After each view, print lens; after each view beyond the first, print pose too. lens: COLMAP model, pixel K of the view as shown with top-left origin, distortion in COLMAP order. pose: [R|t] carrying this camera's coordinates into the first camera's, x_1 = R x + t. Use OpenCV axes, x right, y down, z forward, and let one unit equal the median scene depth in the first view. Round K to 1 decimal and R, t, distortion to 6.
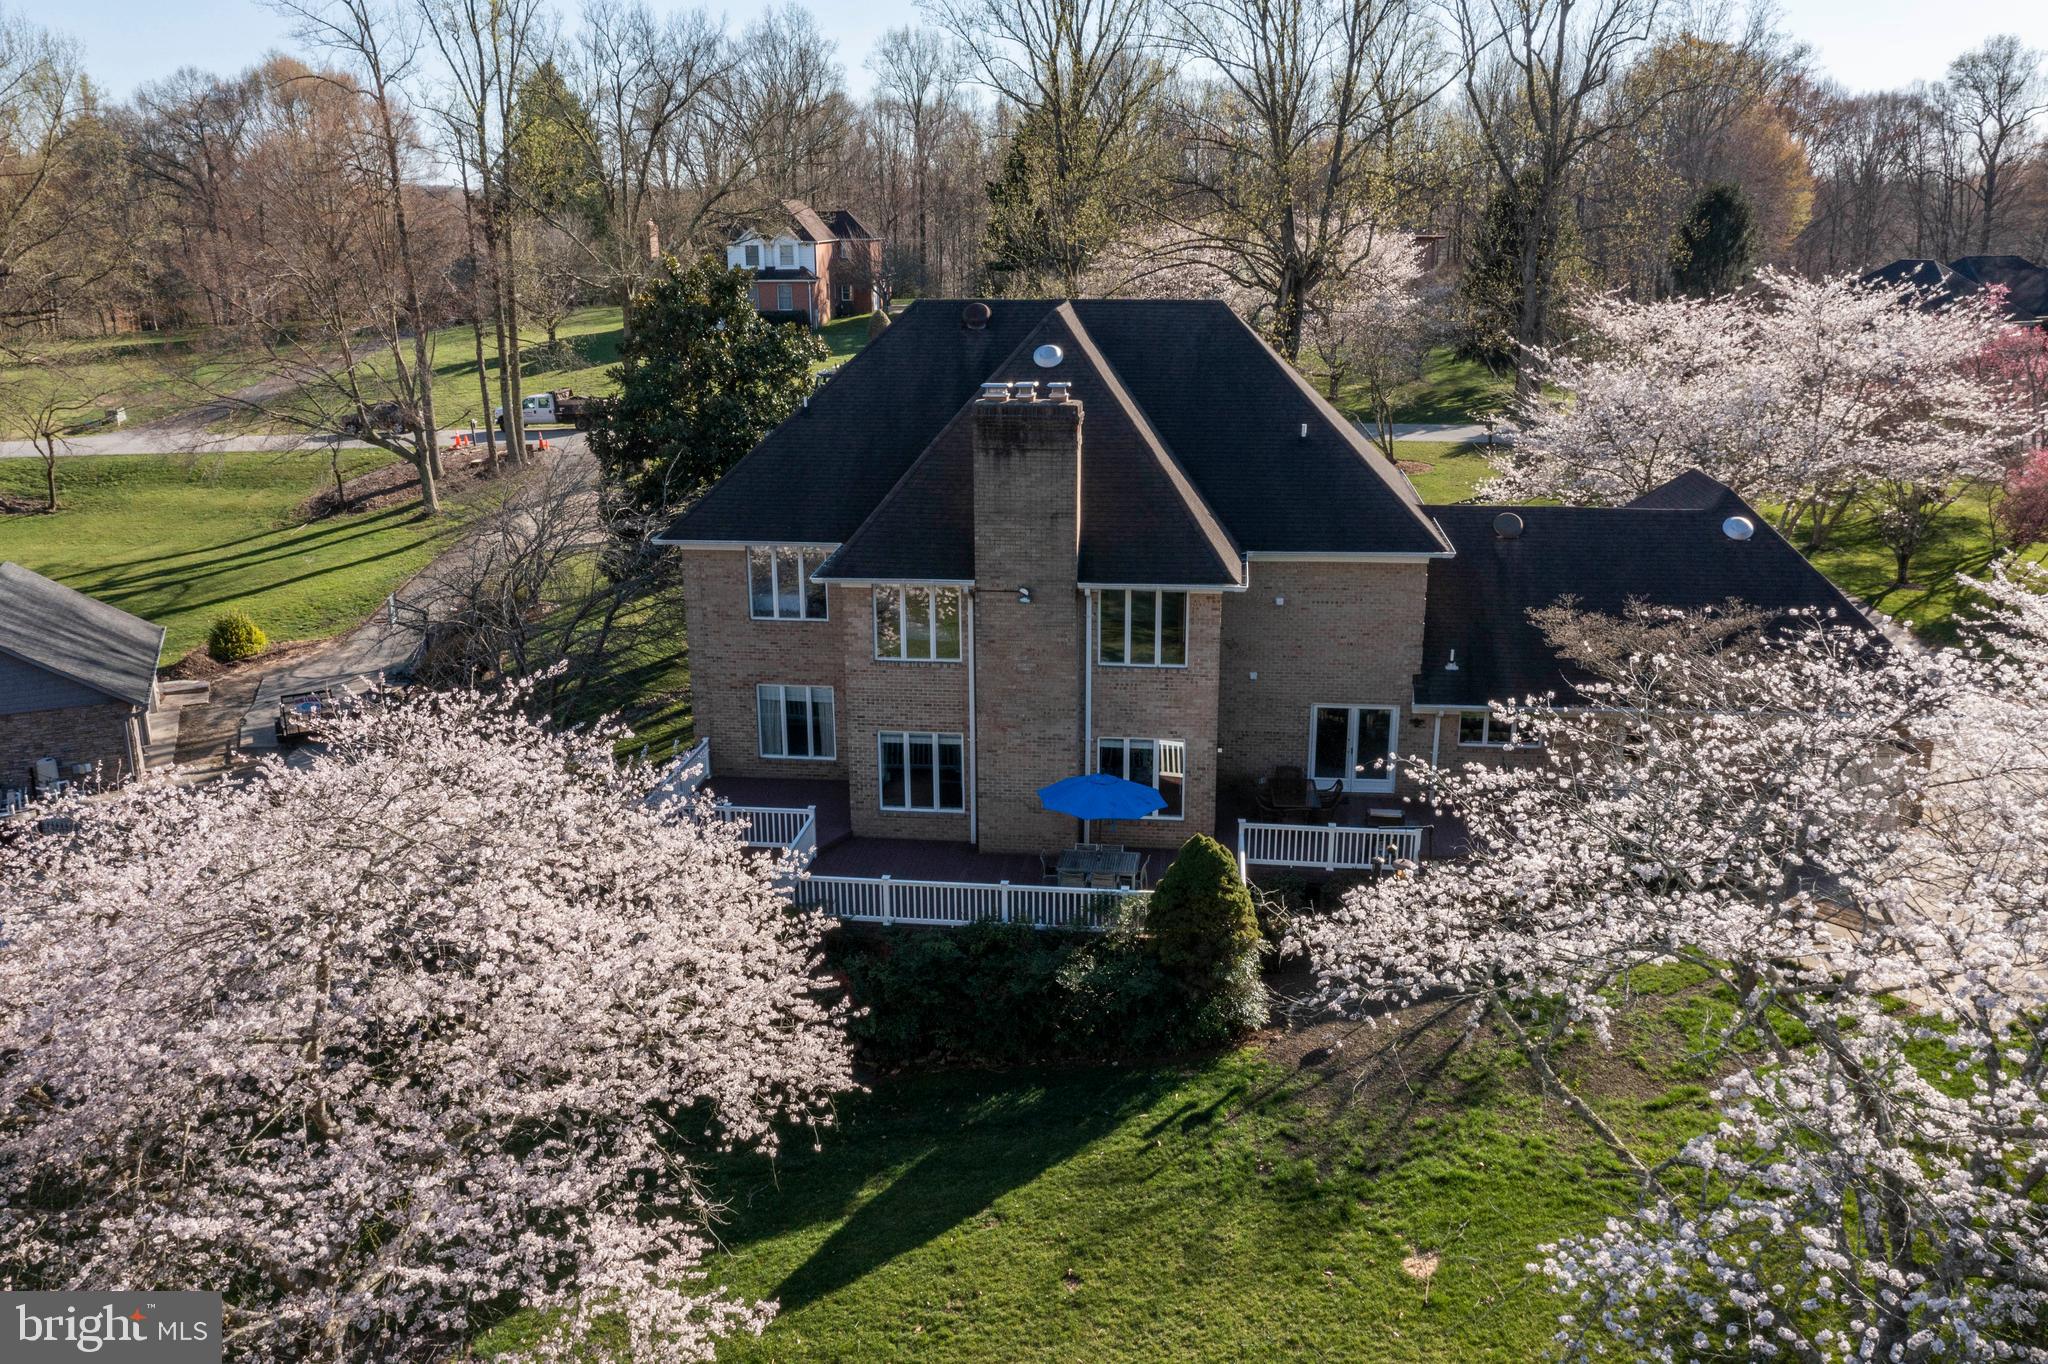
lens RADIAL K [[1641.6, 0, 1020.4], [0, 1641.6, 678.3], [0, 0, 1]] dist [-0.007520, -0.004901]
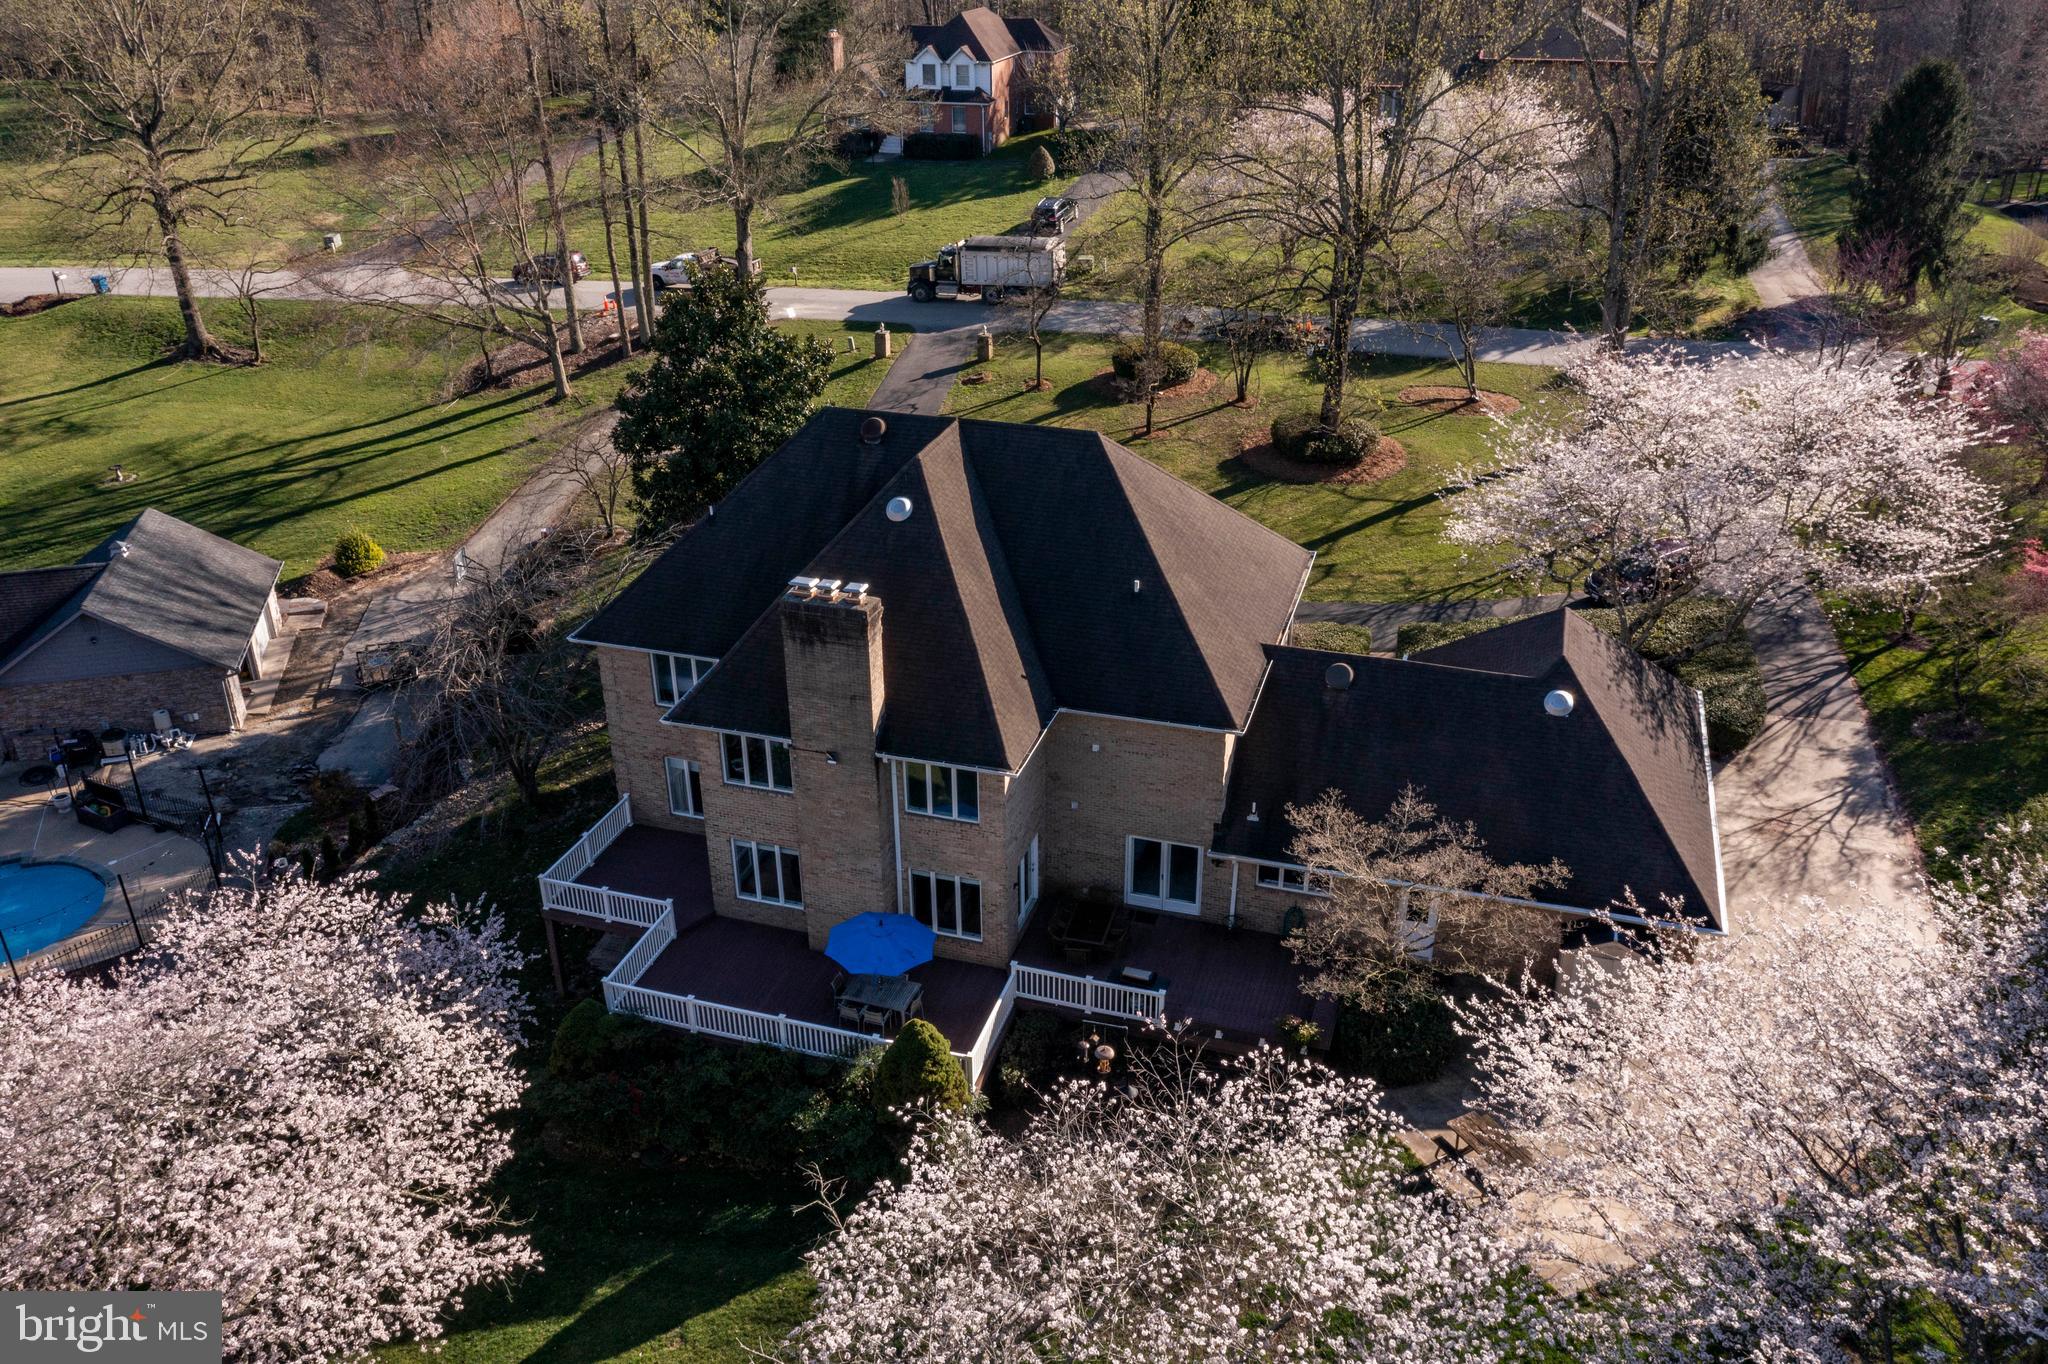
lens RADIAL K [[1641.6, 0, 1022.0], [0, 1641.6, 686.2], [0, 0, 1]] dist [-0.007520, -0.004901]
pose [[0.981730, 0.084957, -0.170261, 0.337512], [-0.050087, 0.978616, 0.199504, -0.349242], [0.183570, -0.187332, 0.964992, -0.067375]]
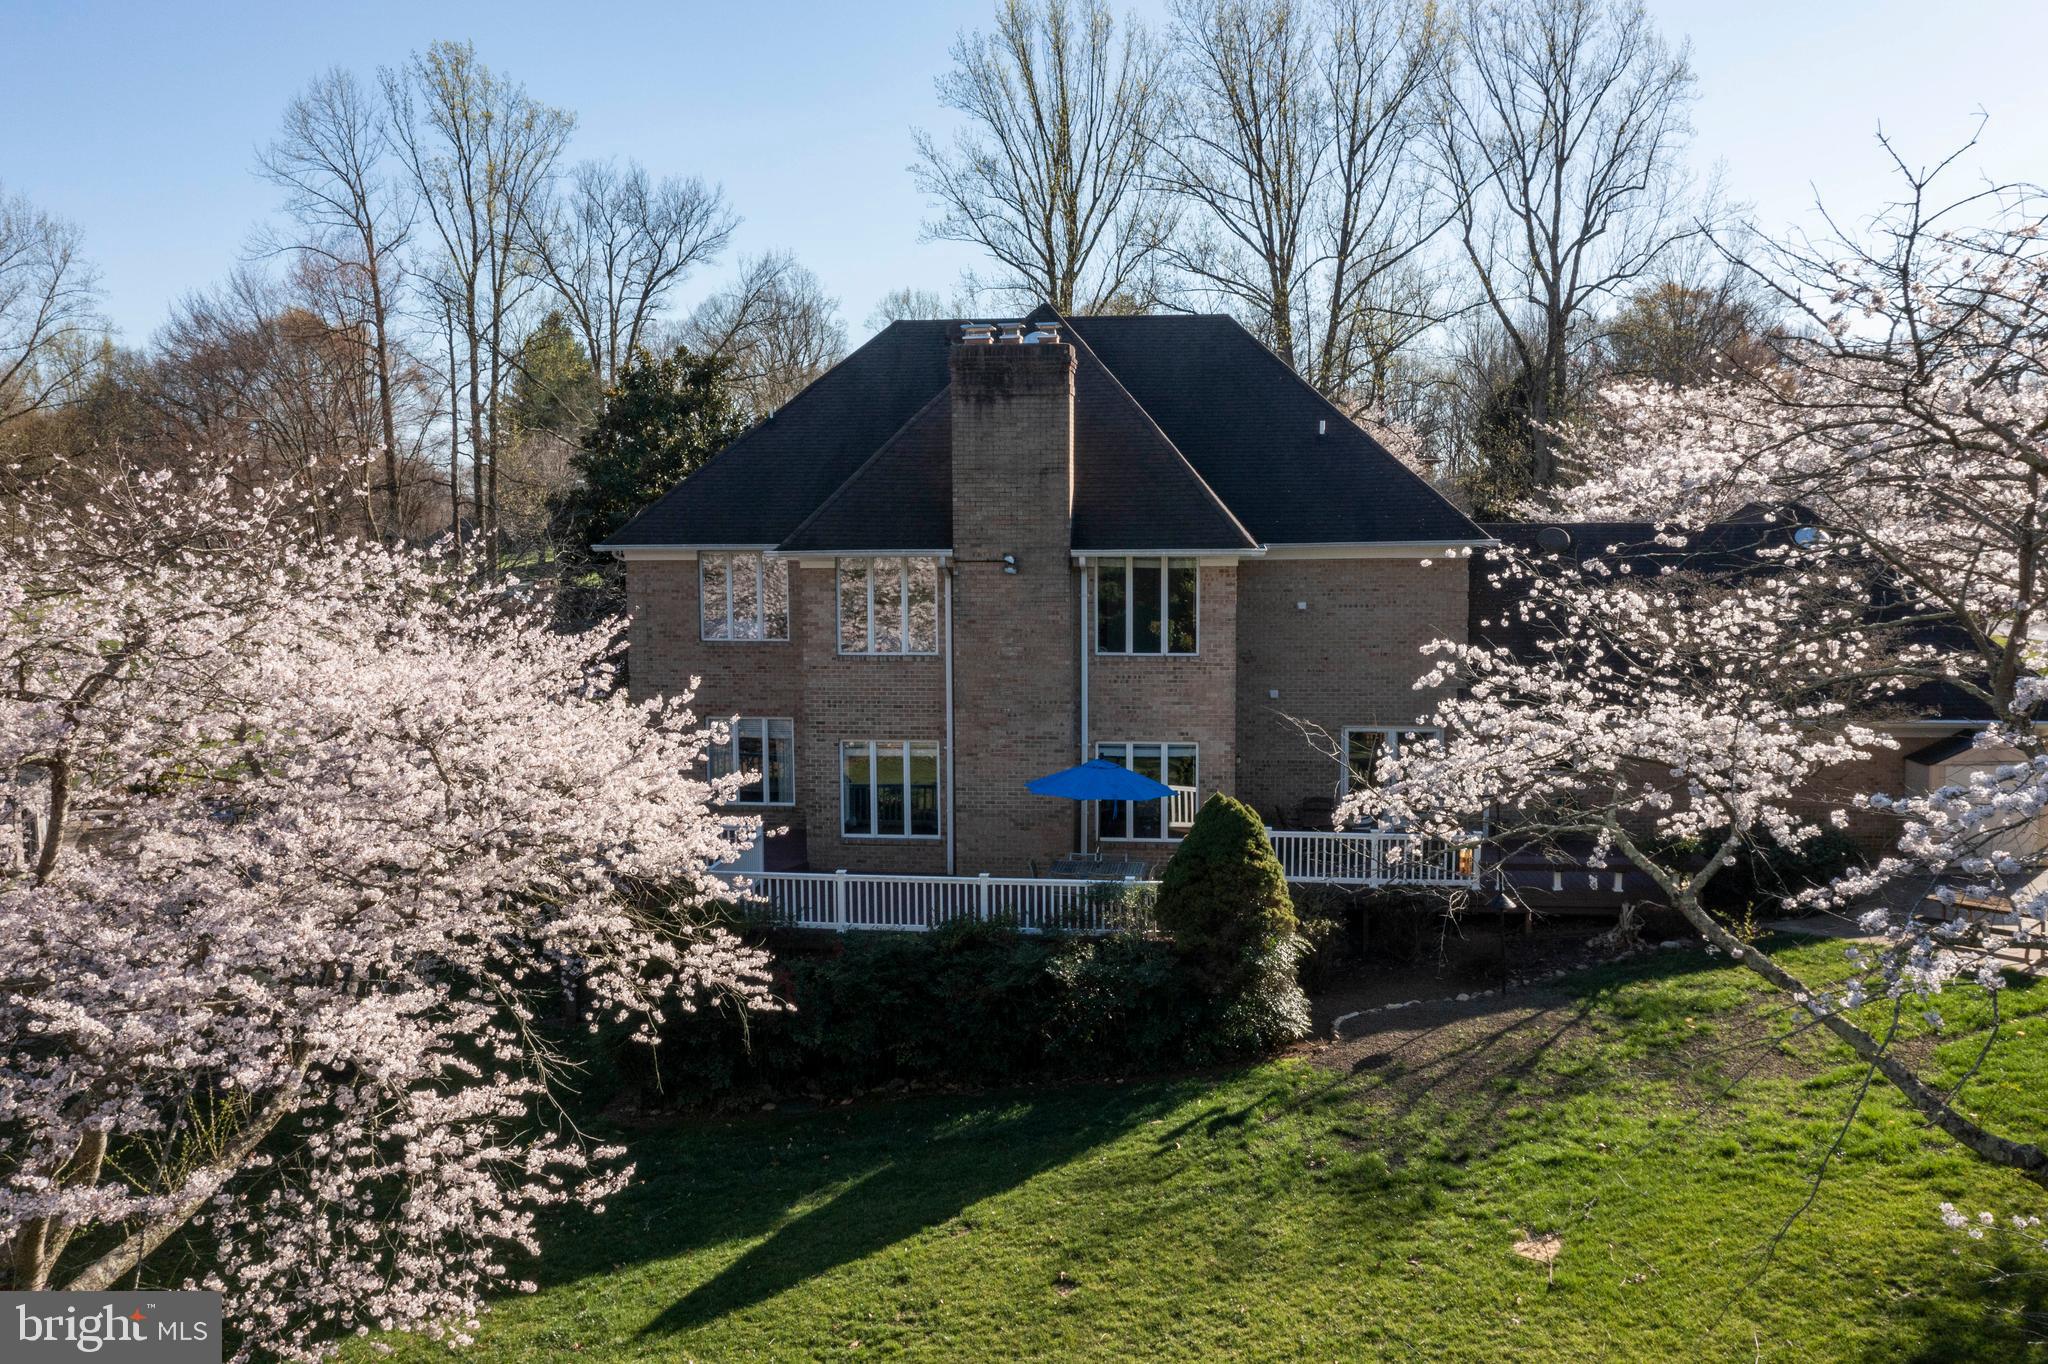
lens RADIAL K [[1641.6, 0, 1019.7], [0, 1641.6, 669.8], [0, 0, 1]] dist [-0.007520, -0.004901]
pose [[1.000000, -0.000008, -0.000682, 0.008609], [-0.000122, 0.981636, -0.190766, 0.178011], [0.000671, 0.190766, 0.981635, 0.166285]]
